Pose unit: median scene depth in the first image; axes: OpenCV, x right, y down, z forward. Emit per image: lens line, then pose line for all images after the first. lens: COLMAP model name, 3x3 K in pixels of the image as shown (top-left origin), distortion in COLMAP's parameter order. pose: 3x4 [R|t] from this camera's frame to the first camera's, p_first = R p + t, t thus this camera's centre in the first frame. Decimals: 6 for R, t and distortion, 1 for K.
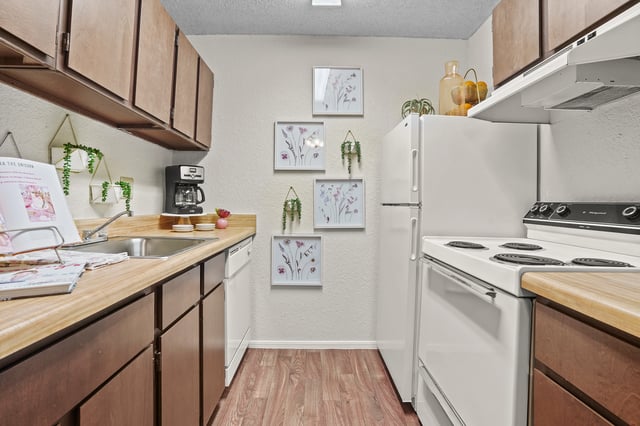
lens RADIAL K [[322.7, 0, 319.5], [0, 322.7, 192.7], [0, 0, 1]] dist [-0.076189, 0.038031]
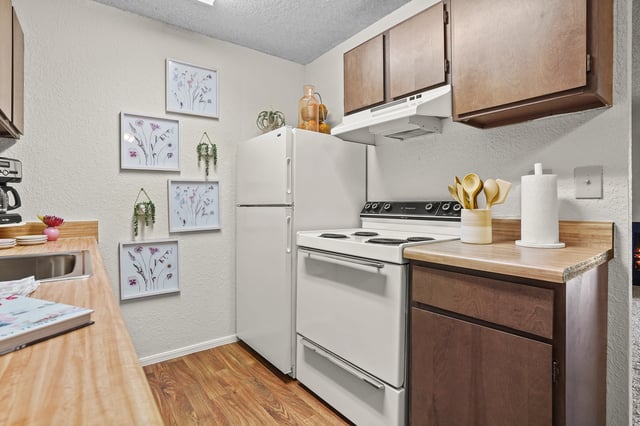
lens RADIAL K [[315.2, 0, 319.0], [0, 315.2, 203.4], [0, 0, 1]] dist [-0.048484, 0.000872]
pose [[0.800835, -0.017222, 0.598638, -0.230318], [-0.002101, 0.999499, 0.031565, -0.004636], [-0.598882, -0.026536, 0.800398, 0.008402]]
